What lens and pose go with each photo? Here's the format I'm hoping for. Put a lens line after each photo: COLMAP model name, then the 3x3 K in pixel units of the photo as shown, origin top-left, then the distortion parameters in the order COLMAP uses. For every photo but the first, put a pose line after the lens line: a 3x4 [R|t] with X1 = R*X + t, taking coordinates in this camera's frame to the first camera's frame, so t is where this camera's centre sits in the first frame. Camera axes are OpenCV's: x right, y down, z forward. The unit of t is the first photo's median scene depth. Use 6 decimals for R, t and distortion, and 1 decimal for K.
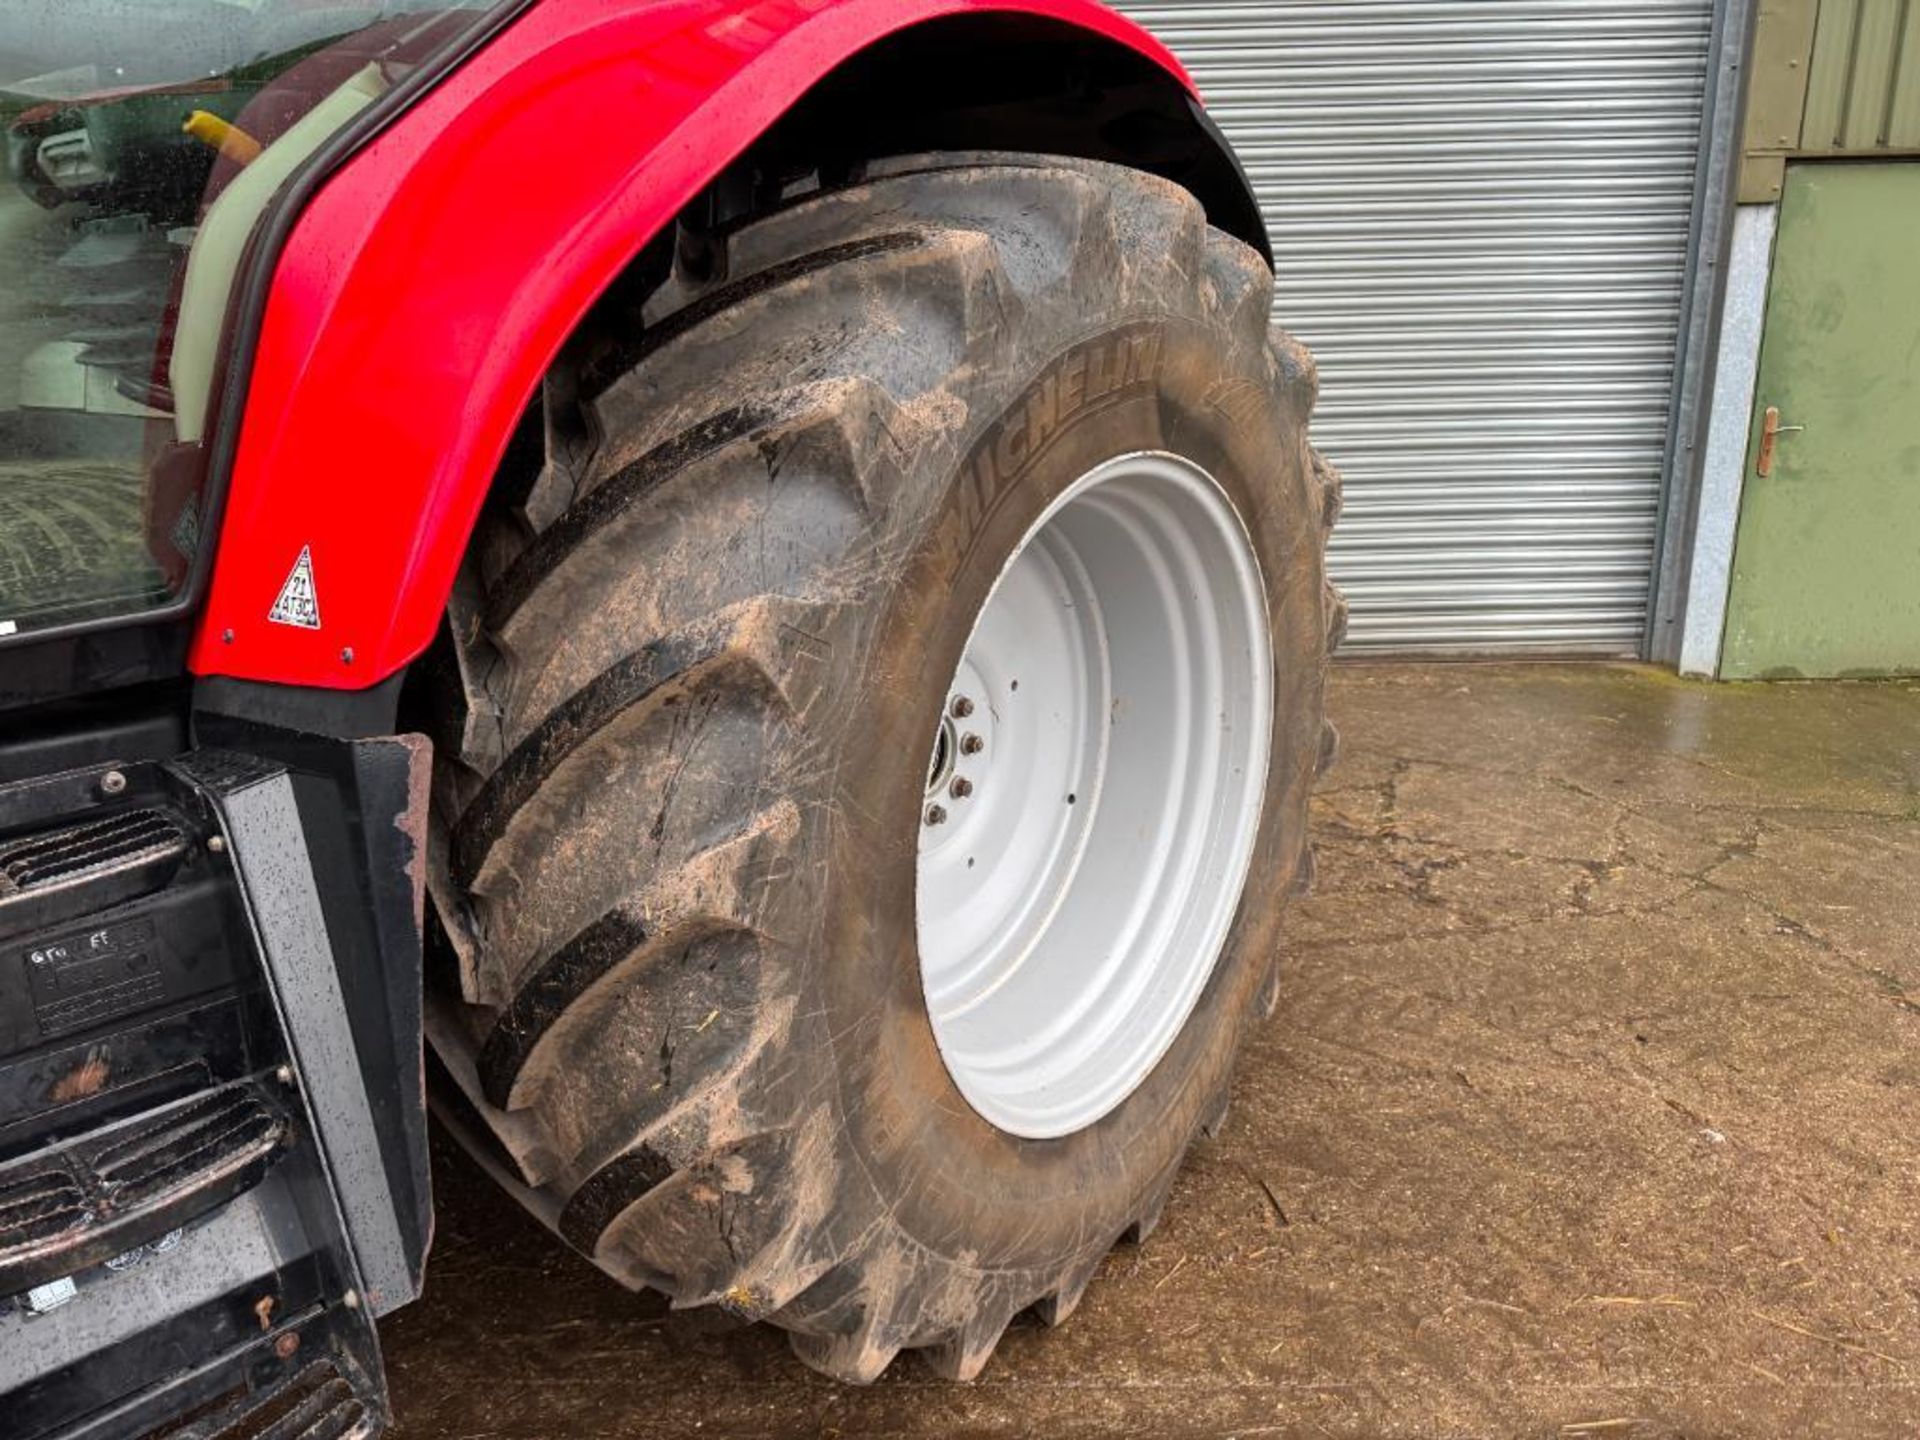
lens RADIAL K [[1350.1, 0, 942.3], [0, 1350.1, 717.5], [0, 0, 1]] dist [0.040430, -0.055334]
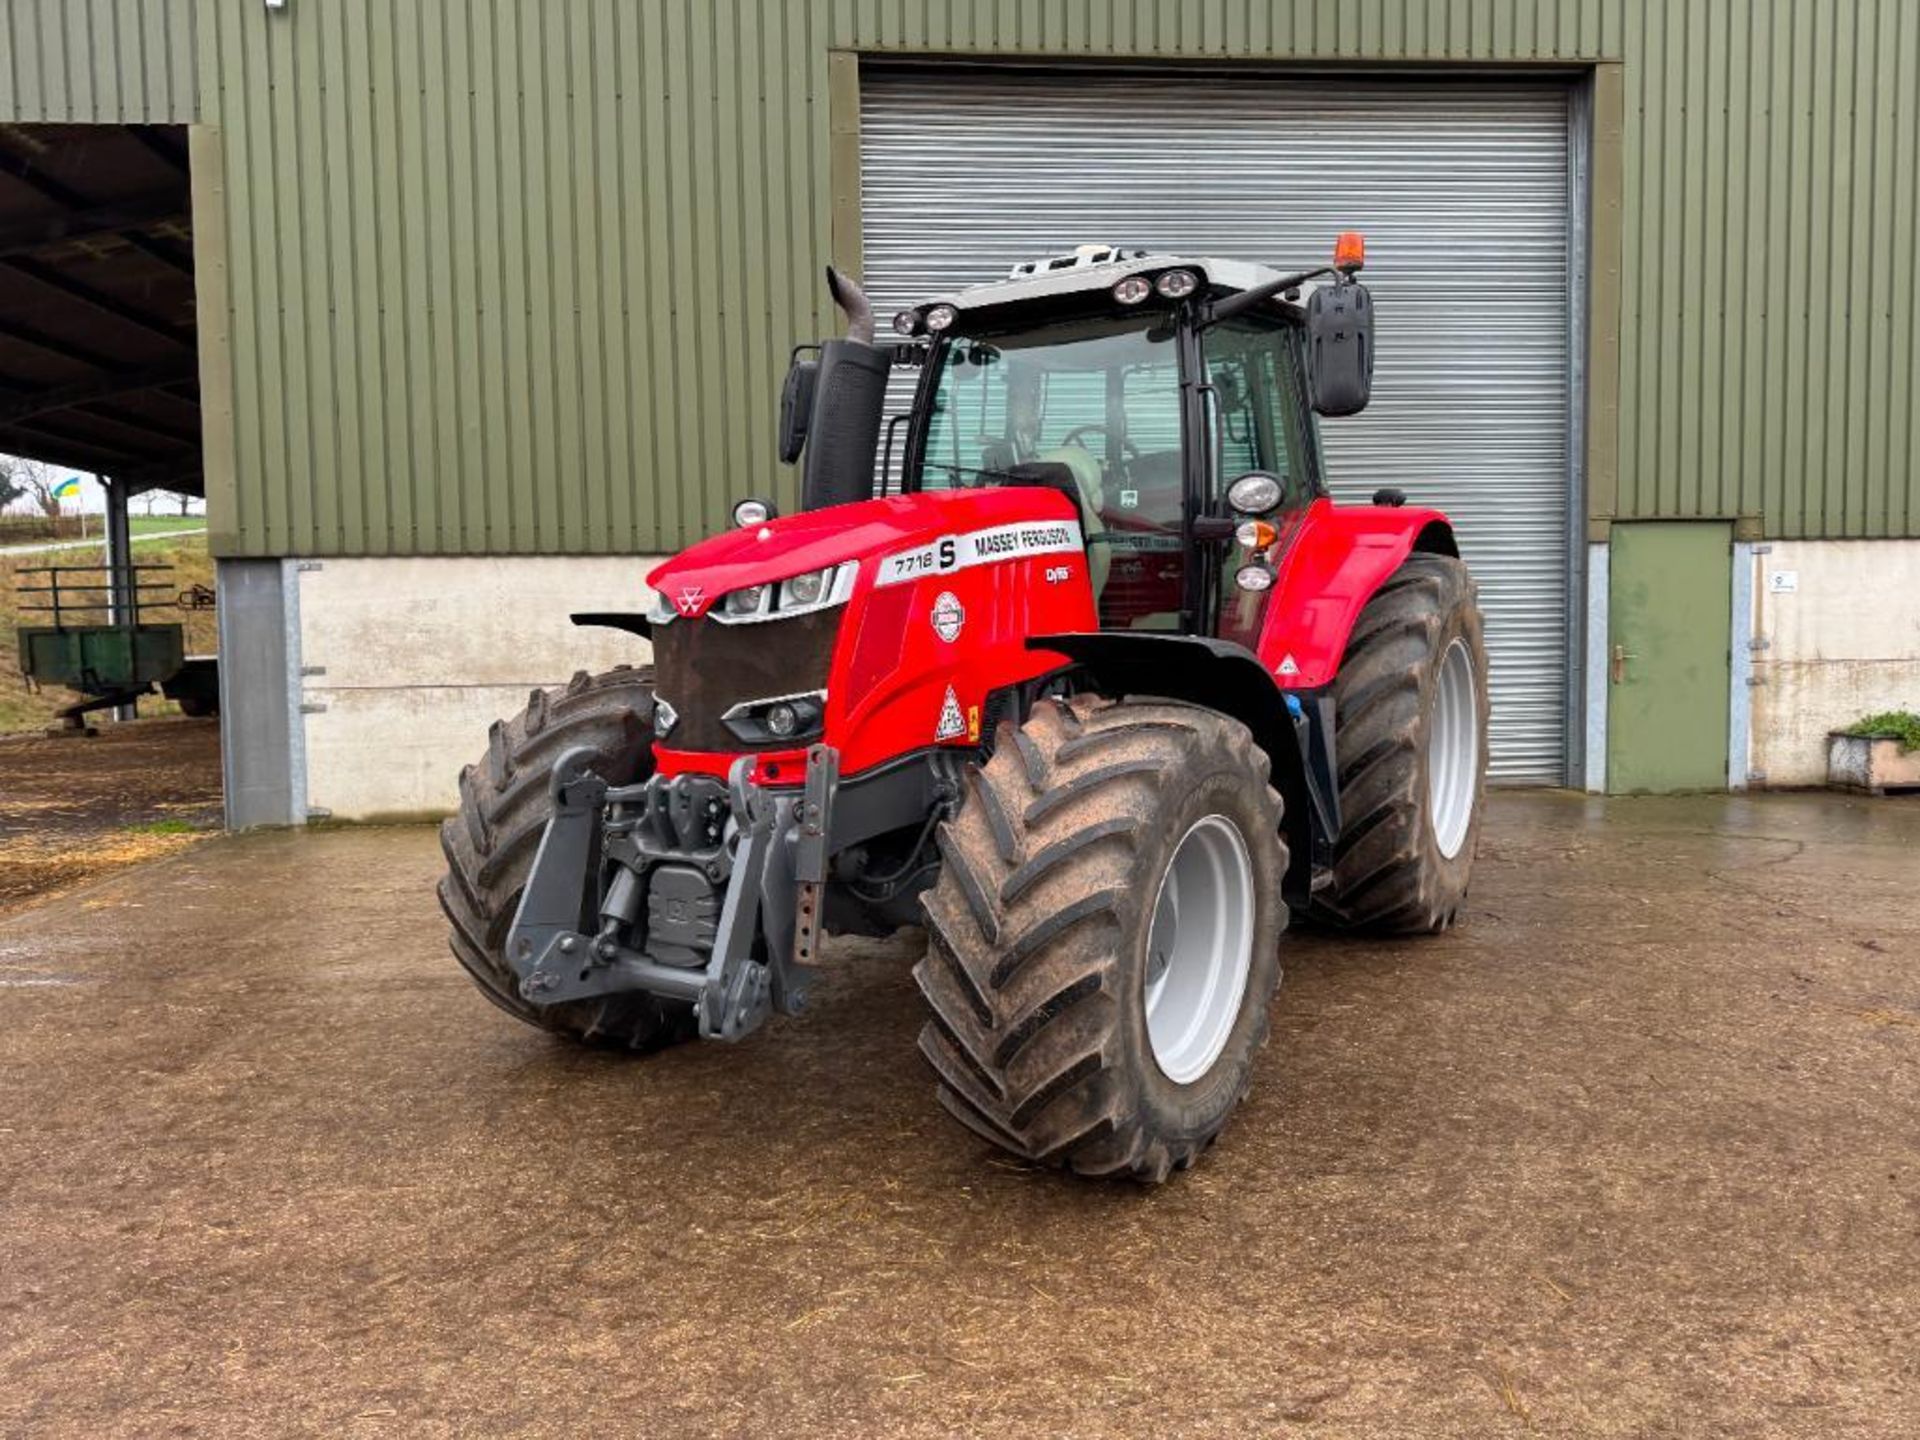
lens RADIAL K [[1350.1, 0, 961.6], [0, 1350.1, 714.8], [0, 0, 1]] dist [0.040430, -0.055334]
pose [[0.994603, -0.007717, 0.103467, -0.500288], [0.028243, 0.979711, -0.198415, 0.218916], [-0.099836, 0.200266, 0.974642, -0.739586]]
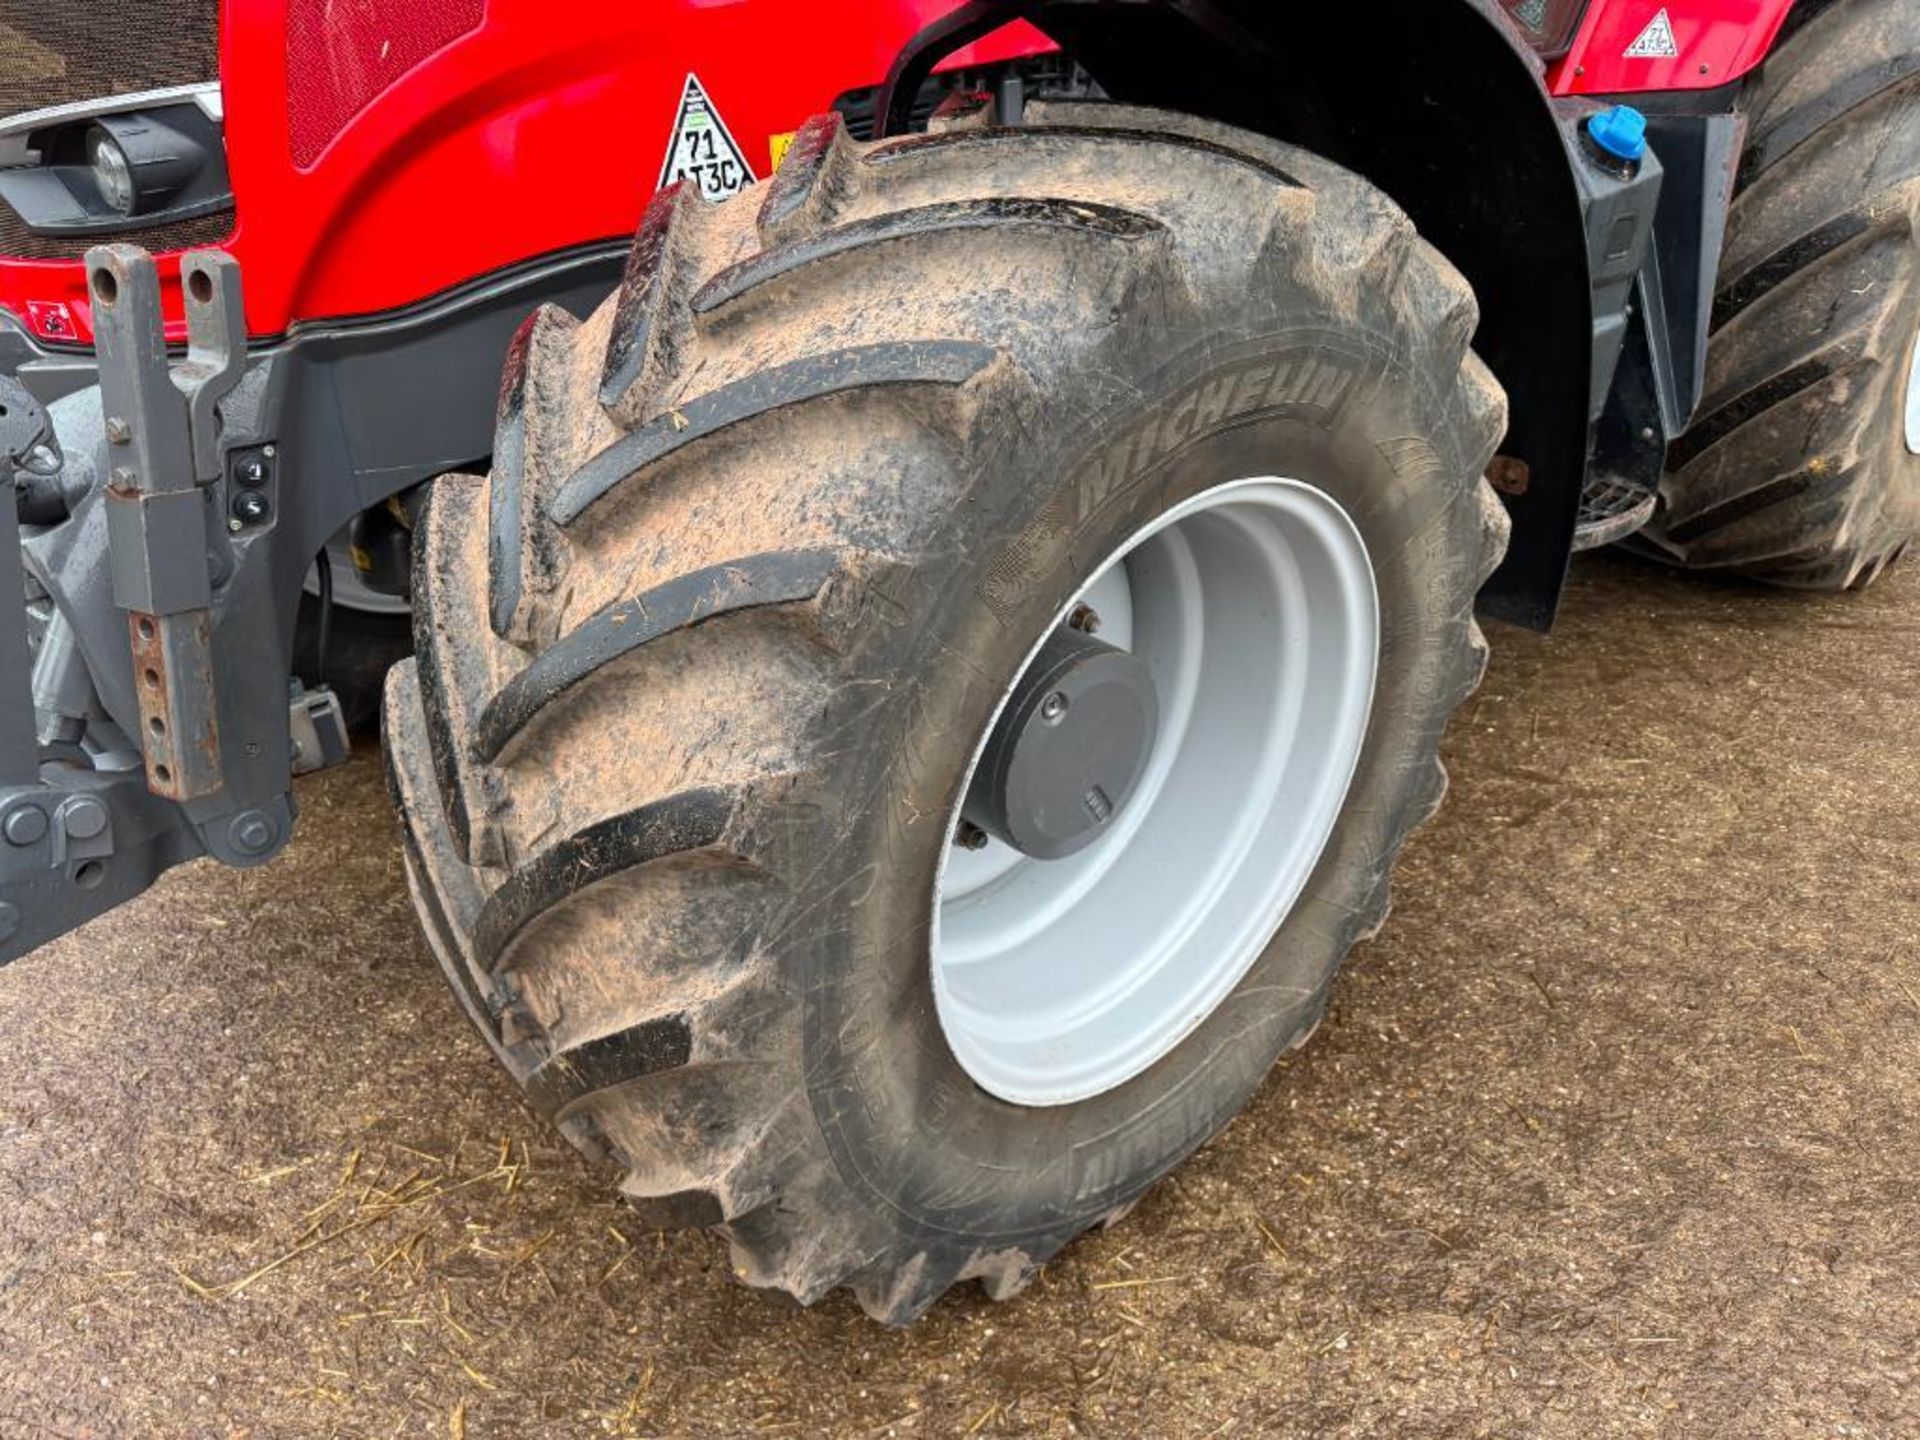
lens RADIAL K [[1350.1, 0, 942.6], [0, 1350.1, 733.5], [0, 0, 1]] dist [0.040430, -0.055334]
pose [[0.989250, 0.058499, -0.134022, -0.305807], [-0.028618, 0.976223, 0.214870, 0.123162], [0.143405, -0.208725, 0.967403, -0.291883]]
